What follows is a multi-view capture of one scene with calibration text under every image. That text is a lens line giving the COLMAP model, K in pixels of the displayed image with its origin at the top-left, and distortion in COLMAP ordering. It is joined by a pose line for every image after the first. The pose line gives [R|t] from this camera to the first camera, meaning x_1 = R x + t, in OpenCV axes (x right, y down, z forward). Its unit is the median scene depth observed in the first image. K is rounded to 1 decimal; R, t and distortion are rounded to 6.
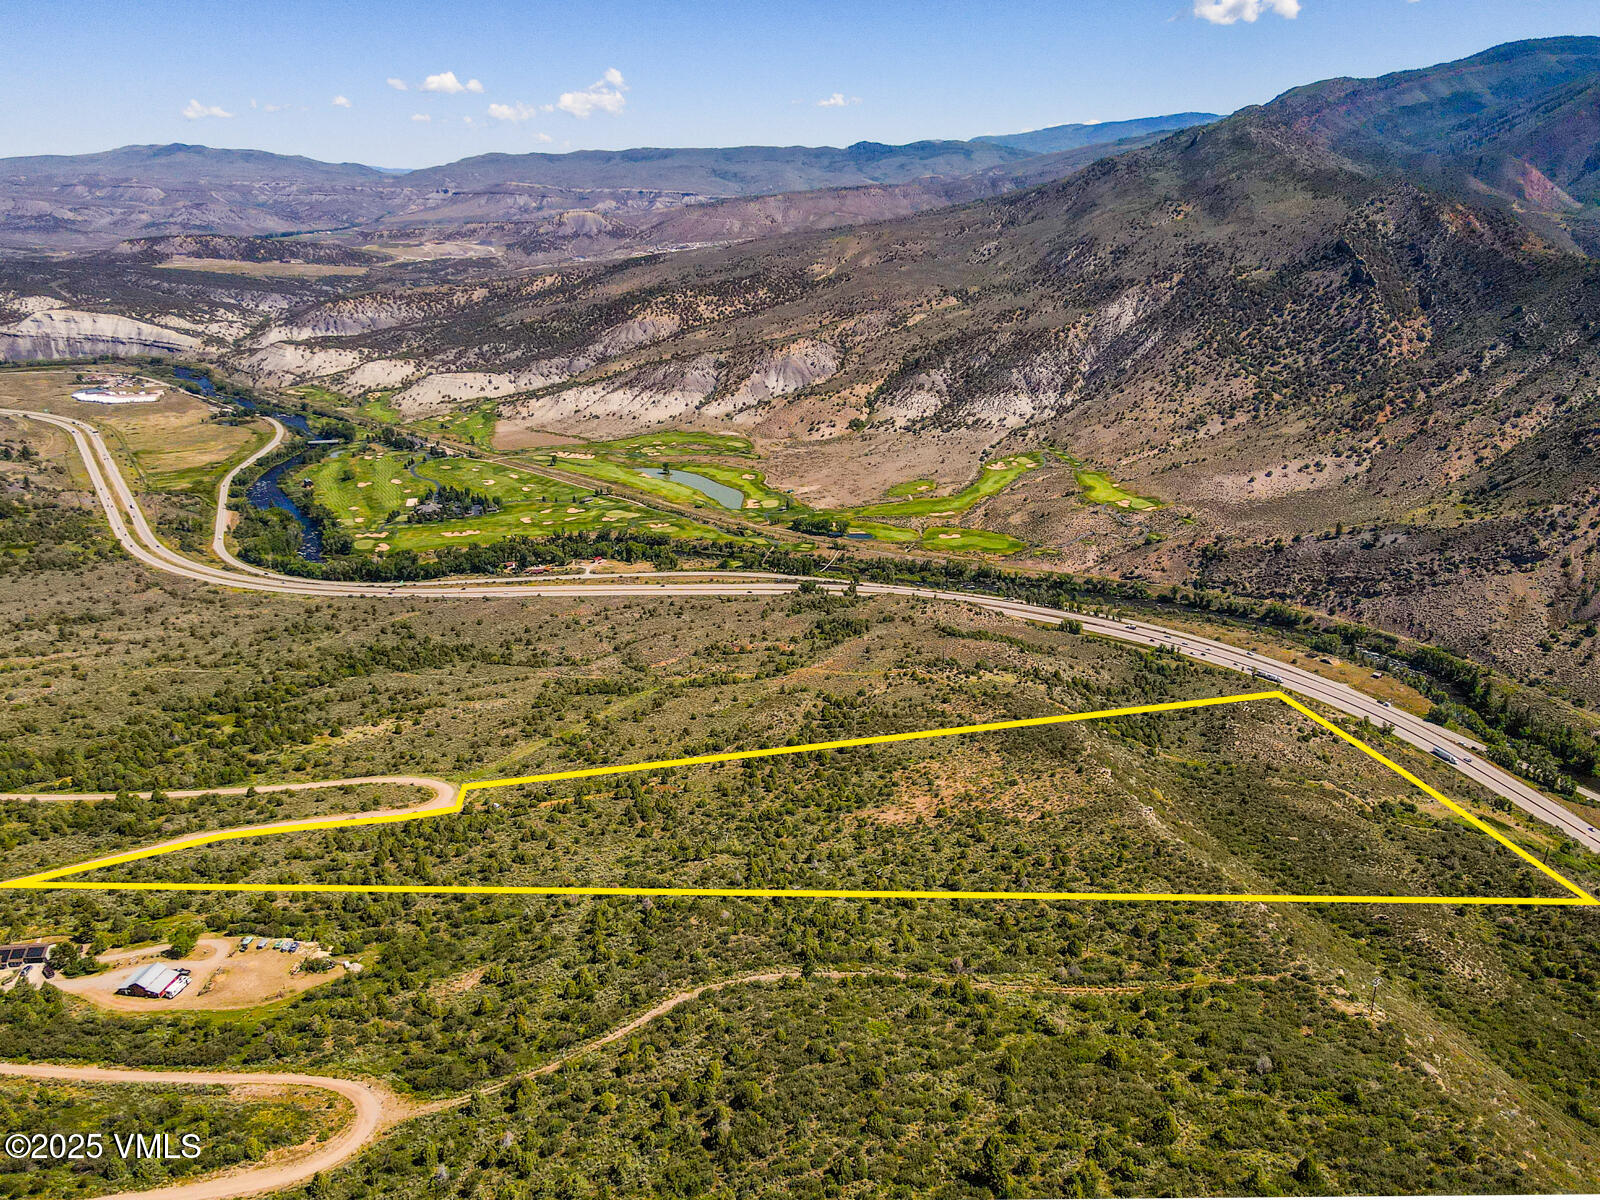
lens RADIAL K [[1184.7, 0, 800.0], [0, 1184.7, 600.0], [0, 0, 1]] dist [-0.009171, 0.060185]
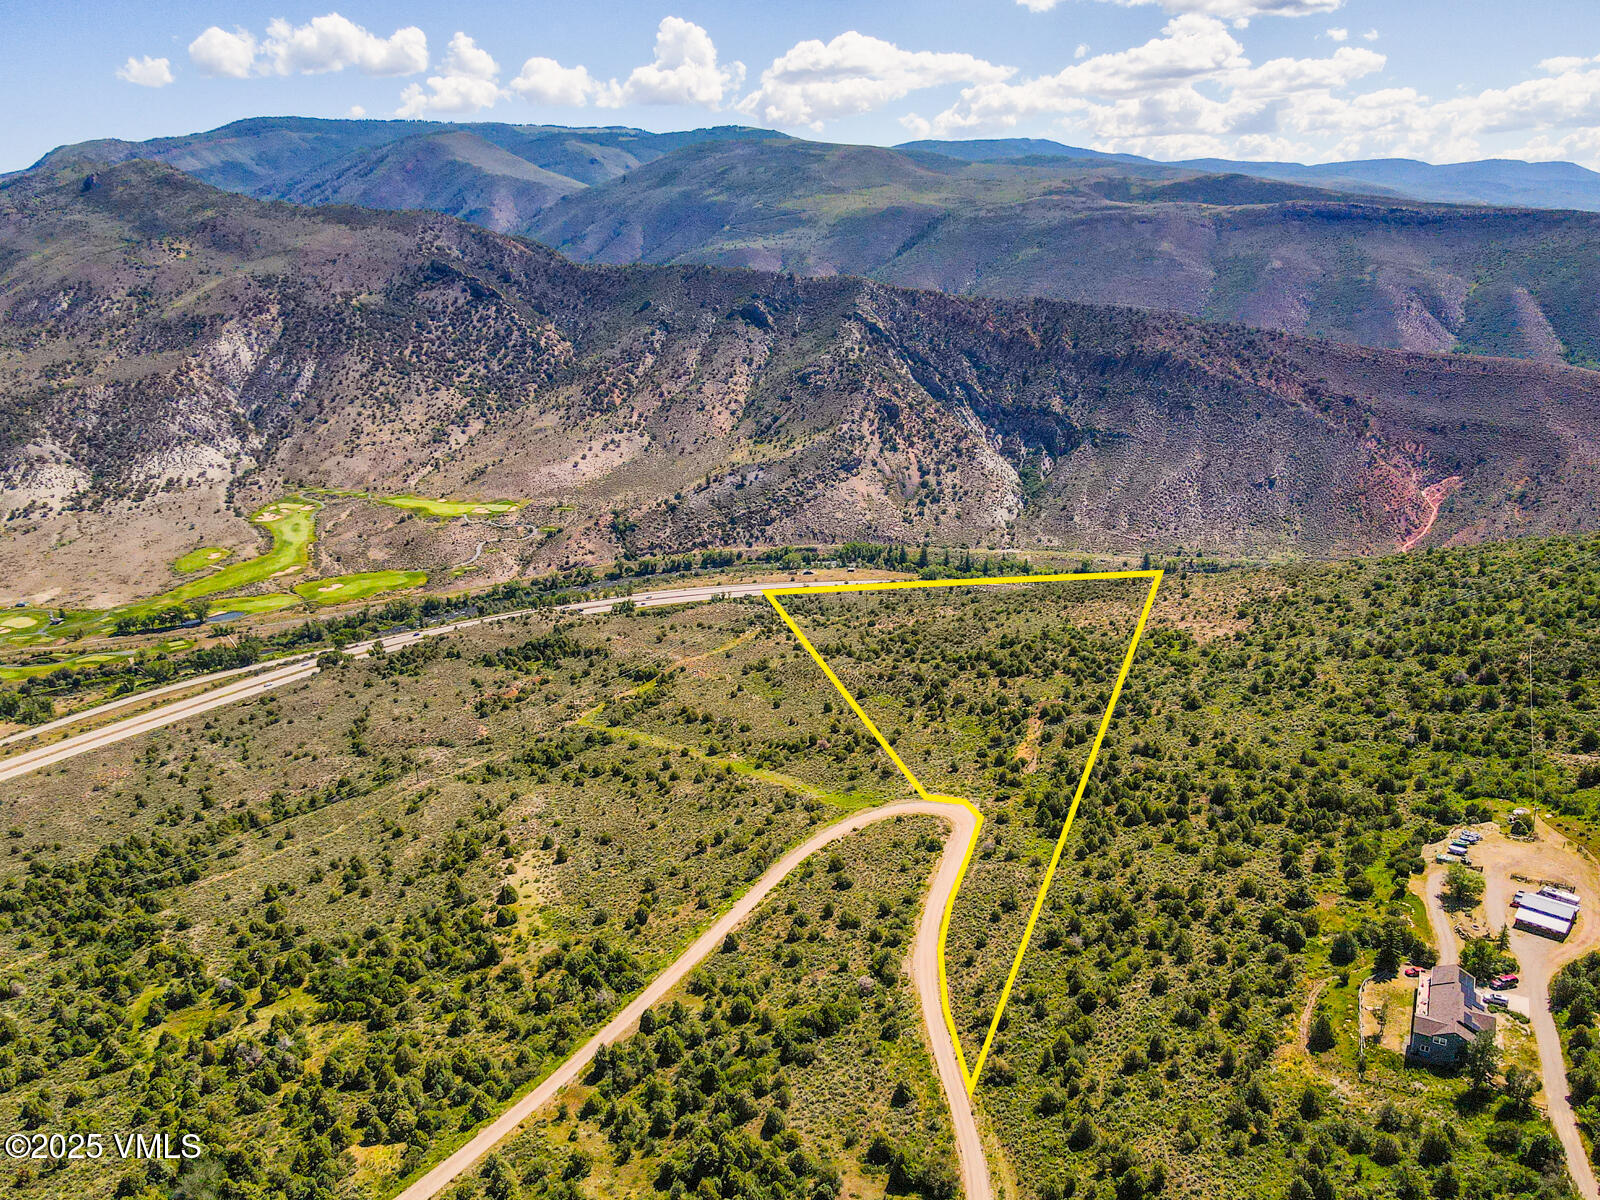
lens RADIAL K [[1184.7, 0, 800.0], [0, 1184.7, 600.0], [0, 0, 1]] dist [-0.009171, 0.060185]
pose [[0.557625, -0.249020, 0.791861, -0.252045], [0.297559, 0.950511, 0.089371, -0.015042], [-0.774928, 0.185789, 0.604127, 0.160319]]
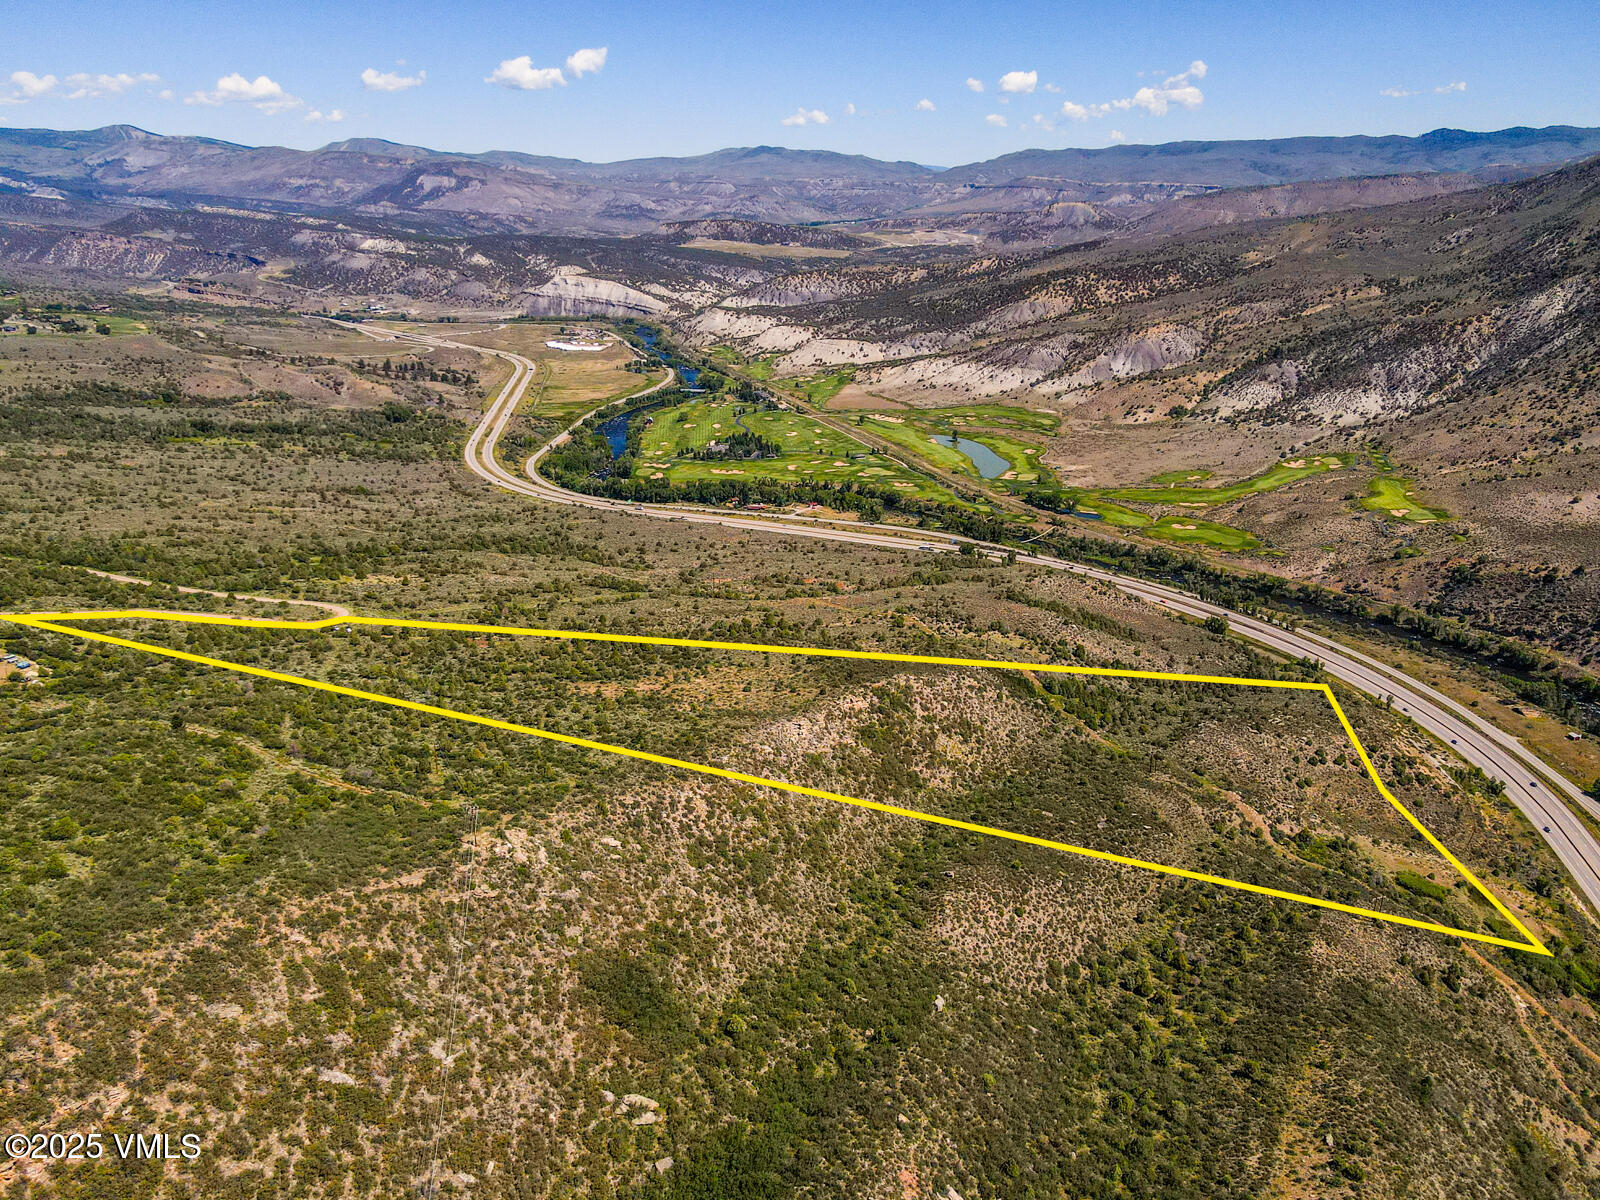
lens RADIAL K [[1184.7, 0, 800.0], [0, 1184.7, 600.0], [0, 0, 1]] dist [-0.009171, 0.060185]
pose [[0.904300, 0.144940, -0.401539, 0.163535], [-0.144841, 0.988976, 0.030787, 0.011915], [0.401575, 0.030318, 0.915324, 0.030462]]
